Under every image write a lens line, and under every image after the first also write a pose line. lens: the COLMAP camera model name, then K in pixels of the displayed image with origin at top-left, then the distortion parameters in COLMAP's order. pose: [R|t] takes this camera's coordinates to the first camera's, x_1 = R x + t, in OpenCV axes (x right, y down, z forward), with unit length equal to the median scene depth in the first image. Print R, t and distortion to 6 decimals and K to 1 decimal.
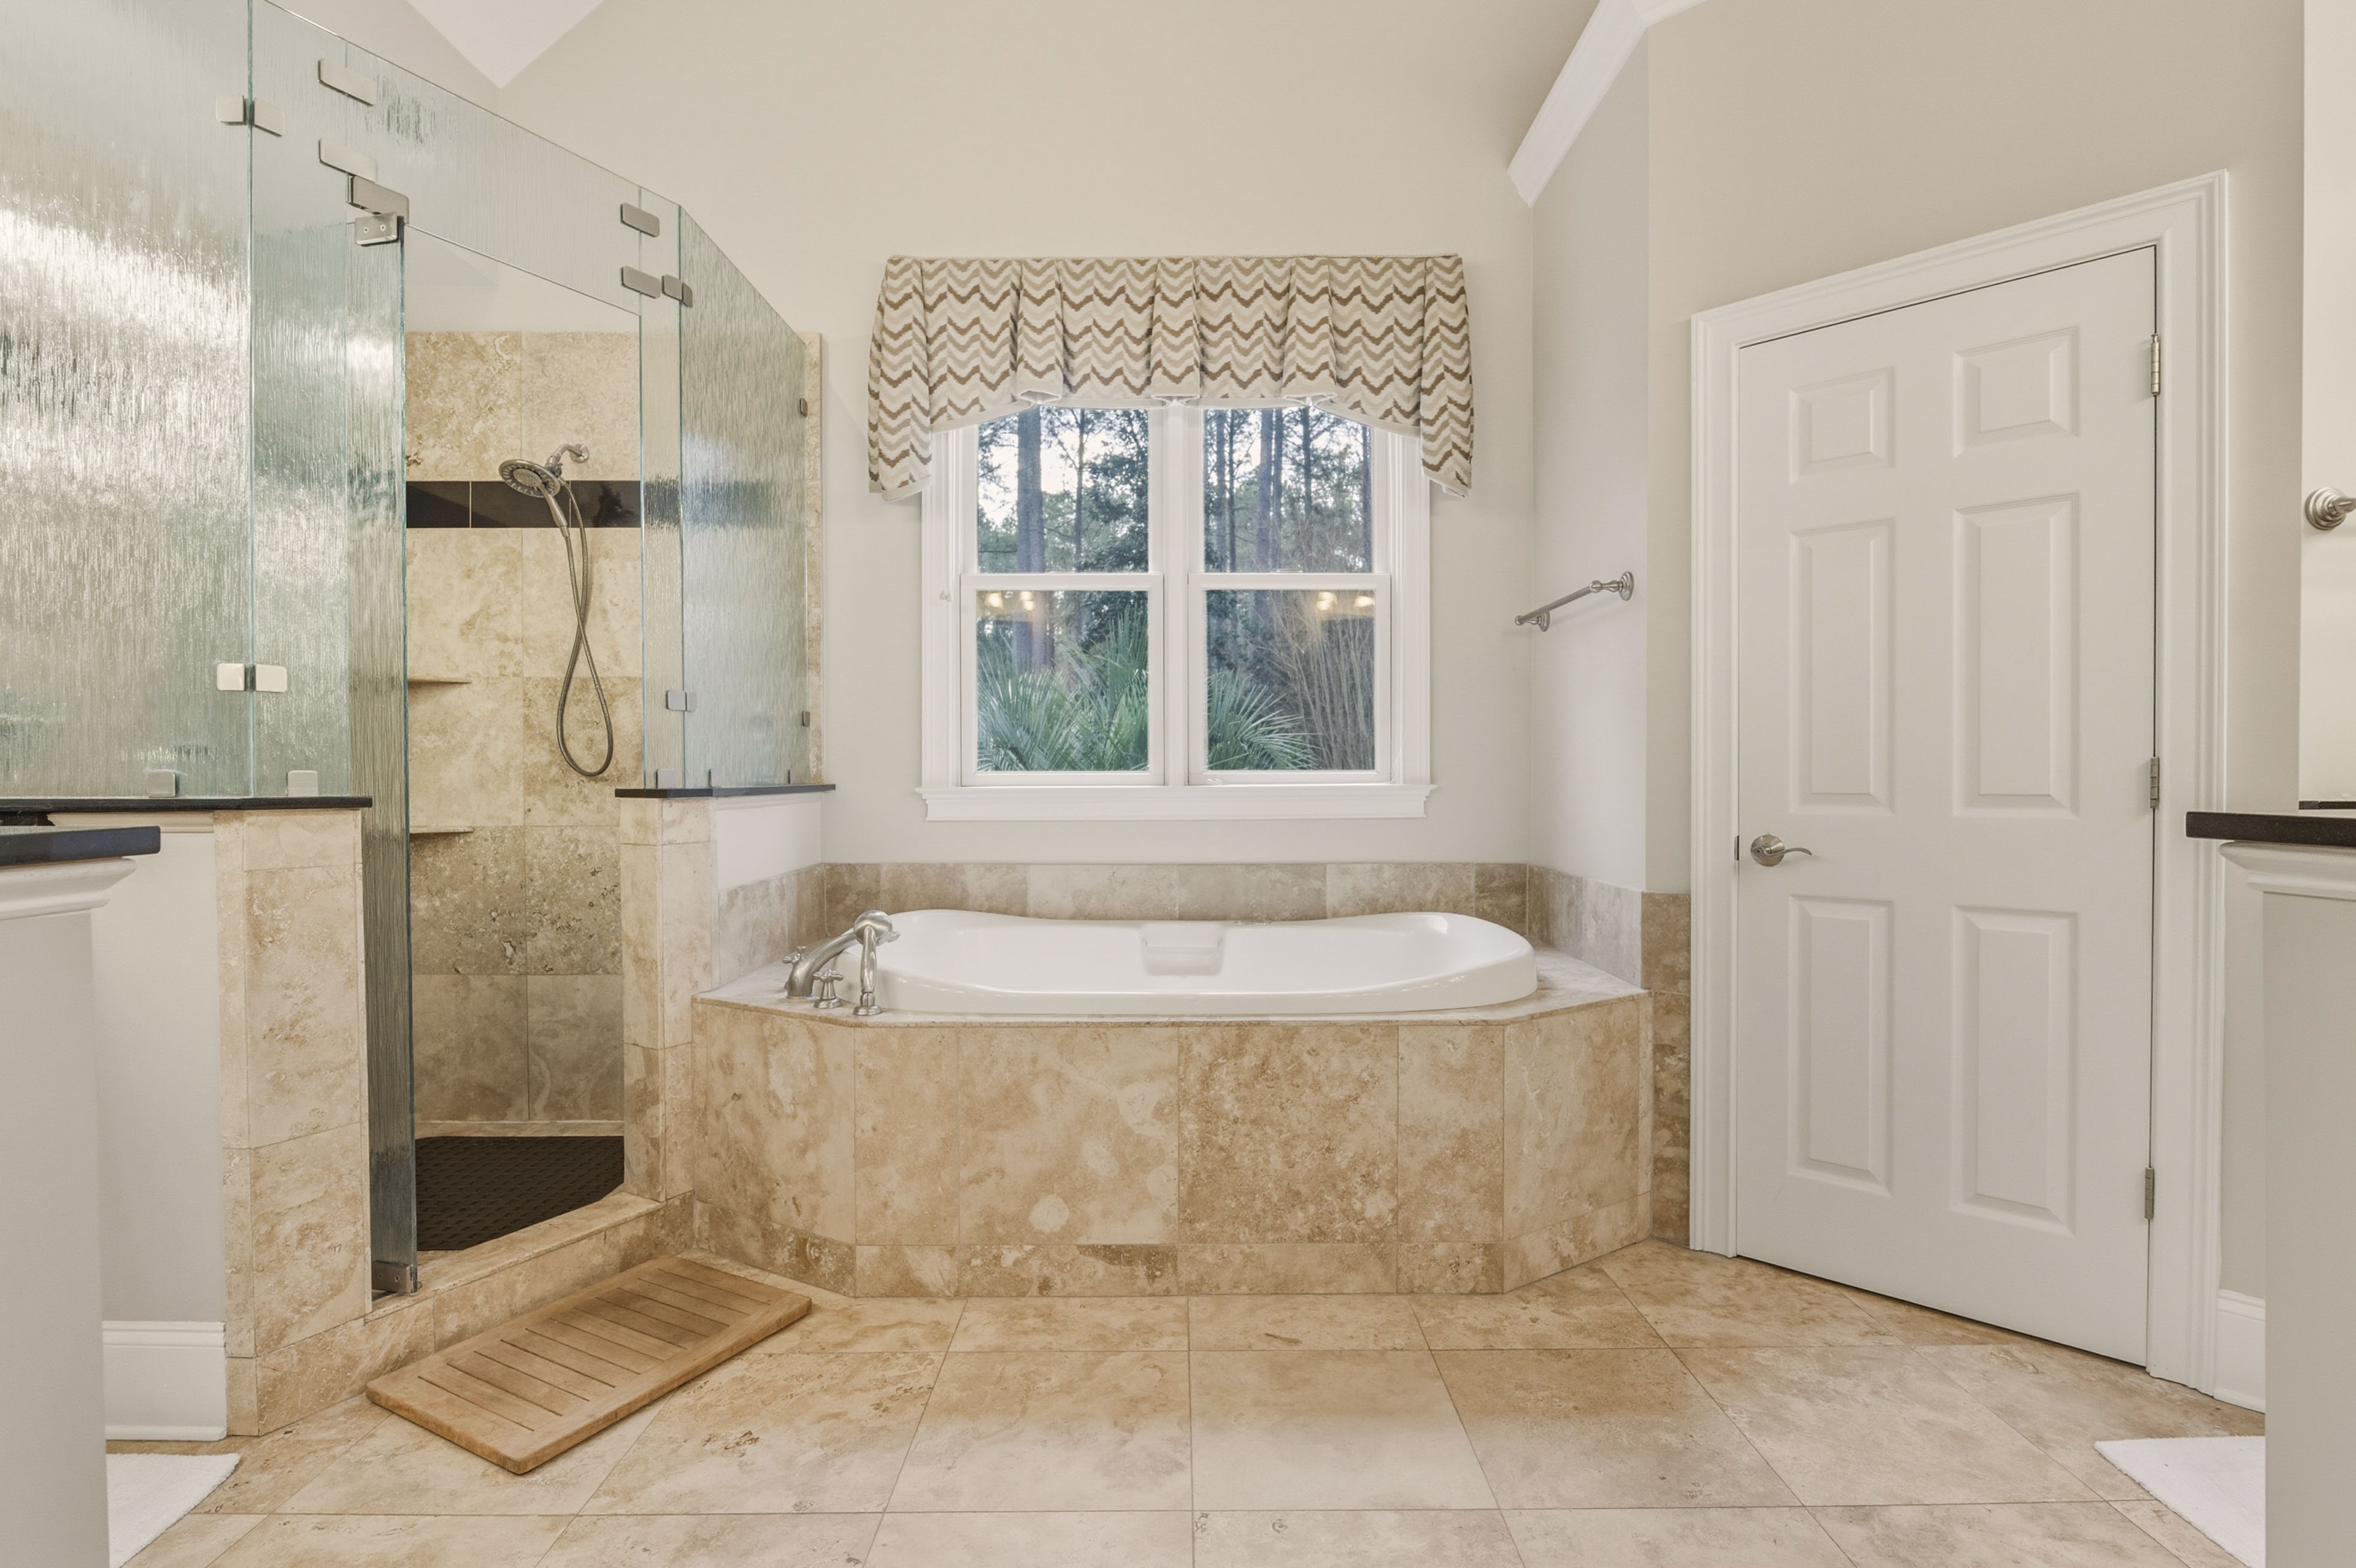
lens RADIAL K [[1104.5, 0, 1179.7], [0, 1104.5, 789.3], [0, 0, 1]] dist [-0.014979, 0.000867]
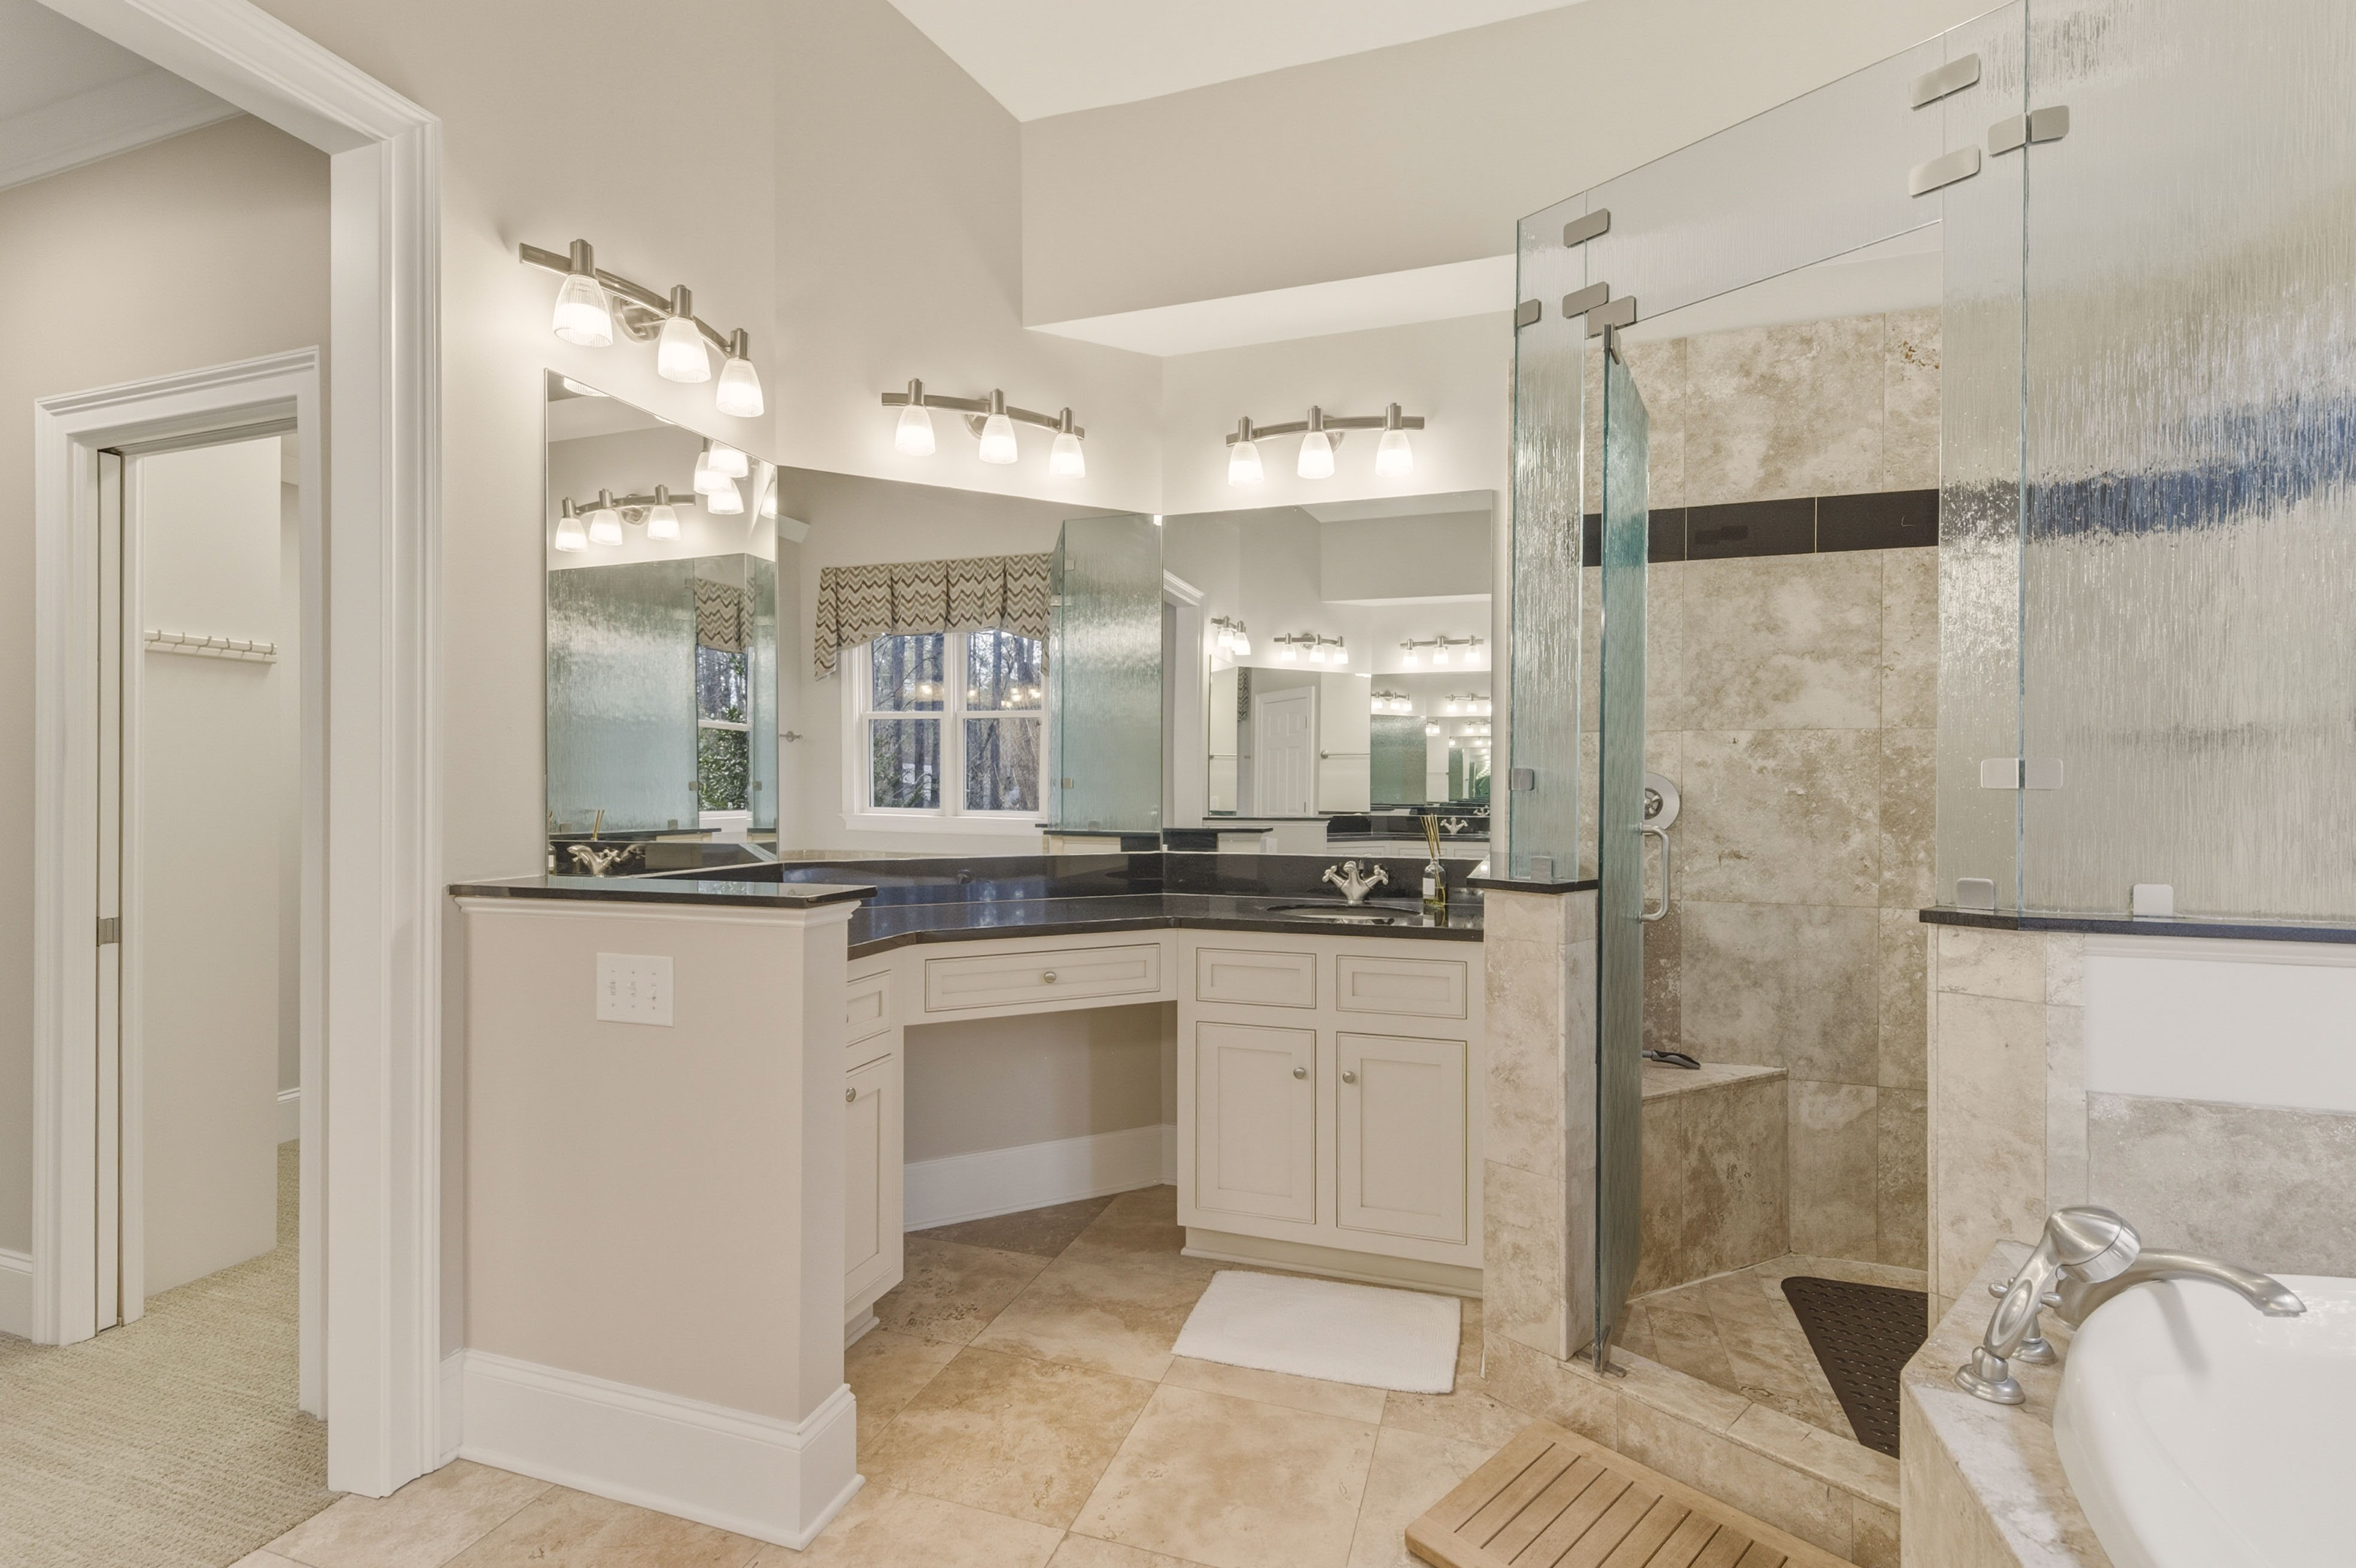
lens RADIAL K [[1044.0, 0, 1182.0], [0, 1044.0, 785.8], [0, 0, 1]] dist [0.003902, -0.000693]
pose [[-0.322620, -0.001853, -0.946527, 0.308376], [-0.018322, 0.999823, 0.004288, -0.074799], [0.946351, 0.018725, -0.322596, 0.820887]]
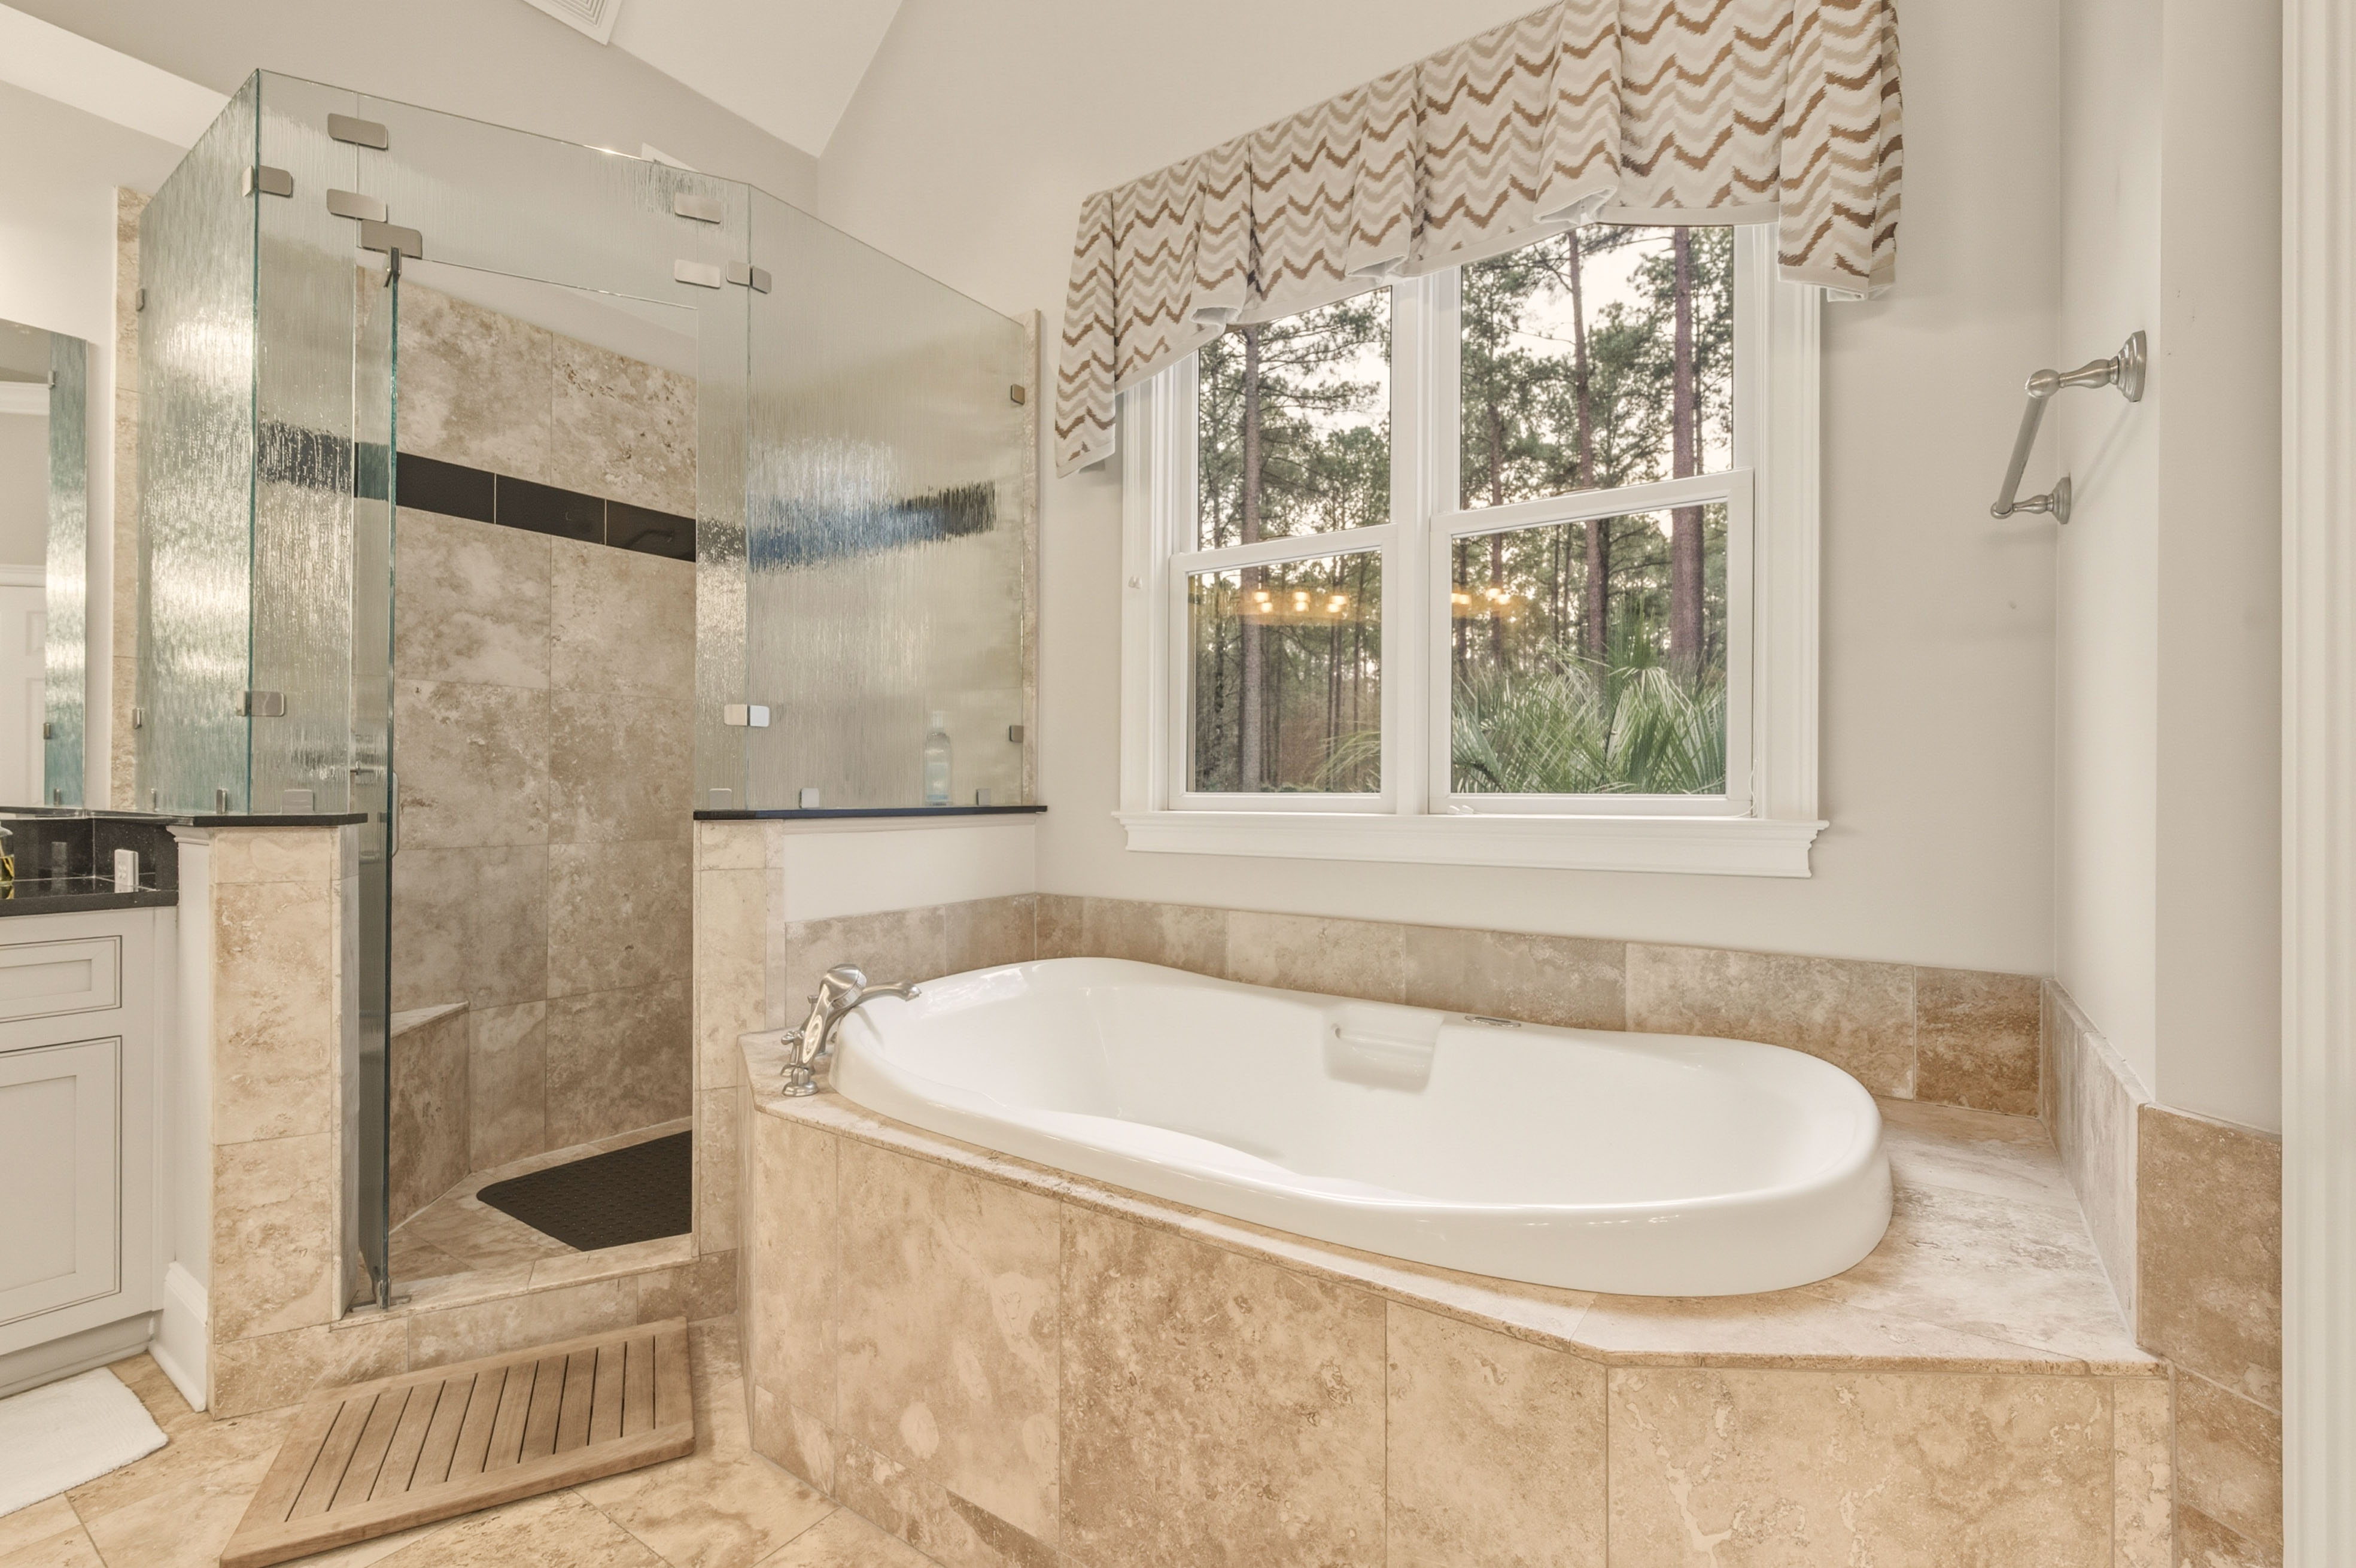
lens RADIAL K [[1044.0, 0, 1182.0], [0, 1044.0, 785.8], [0, 0, 1]] dist [0.003902, -0.000693]
pose [[0.819127, 0.002178, -0.573608, 0.396933], [-0.012859, 0.999811, -0.014566, -0.014560], [0.573468, 0.019307, 0.819000, 0.544912]]
